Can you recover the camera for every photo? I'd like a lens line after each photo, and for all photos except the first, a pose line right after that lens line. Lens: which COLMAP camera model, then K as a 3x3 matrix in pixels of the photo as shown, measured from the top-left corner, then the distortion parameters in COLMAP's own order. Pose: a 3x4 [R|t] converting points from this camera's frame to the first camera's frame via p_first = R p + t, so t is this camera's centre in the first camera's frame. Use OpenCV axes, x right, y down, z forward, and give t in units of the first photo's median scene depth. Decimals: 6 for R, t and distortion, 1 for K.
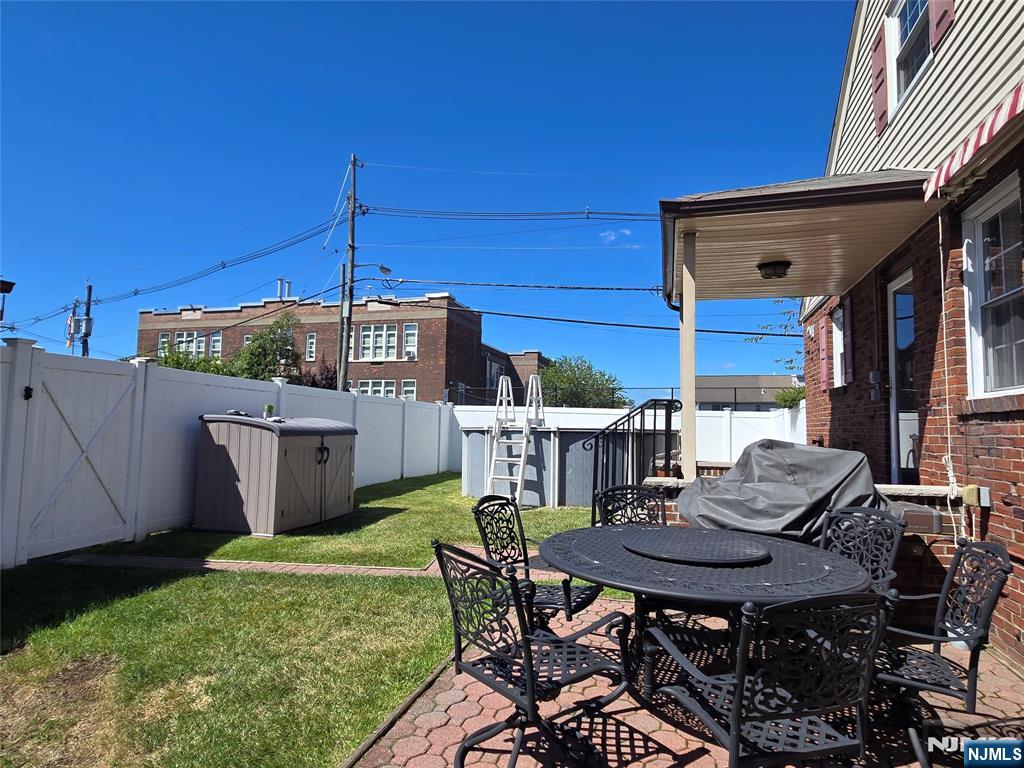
lens RADIAL K [[608.1, 0, 512.0], [0, 608.1, 384.0], [0, 0, 1]] dist [-0.000356, 0.001769]
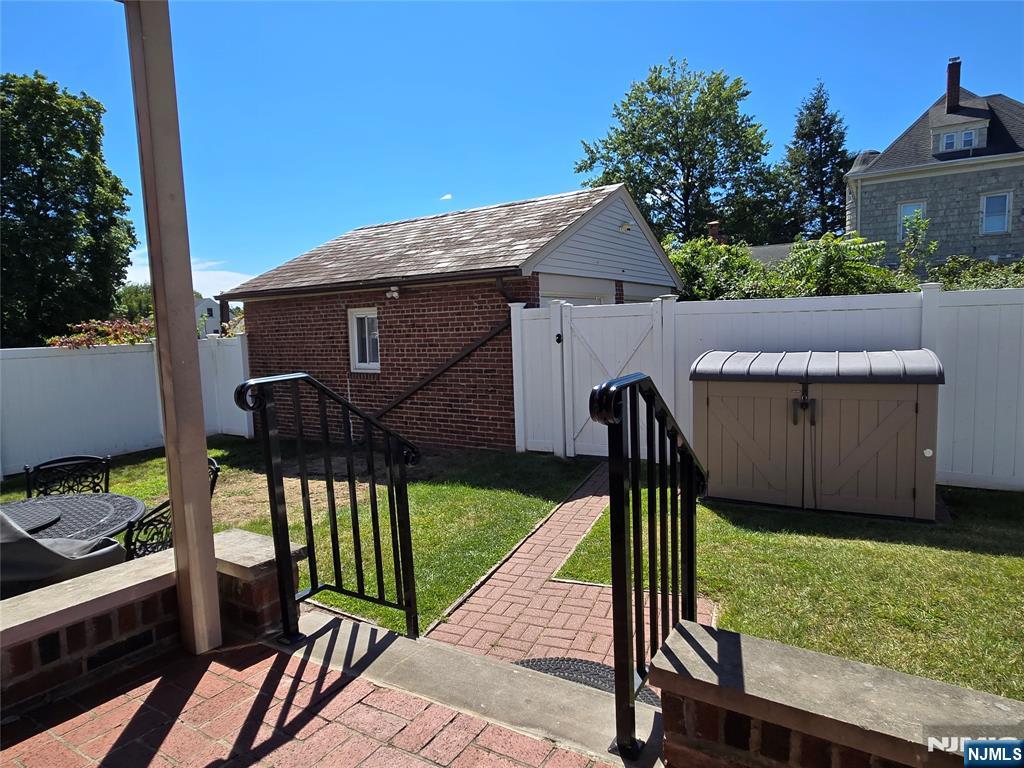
lens RADIAL K [[608.1, 0, 512.0], [0, 608.1, 384.0], [0, 0, 1]] dist [-0.000356, 0.001769]
pose [[-0.289309, 0.088218, -0.953162, 0.069771], [0.096708, 0.993343, 0.062583, 0.002484], [0.952338, -0.074072, -0.295914, 0.152433]]
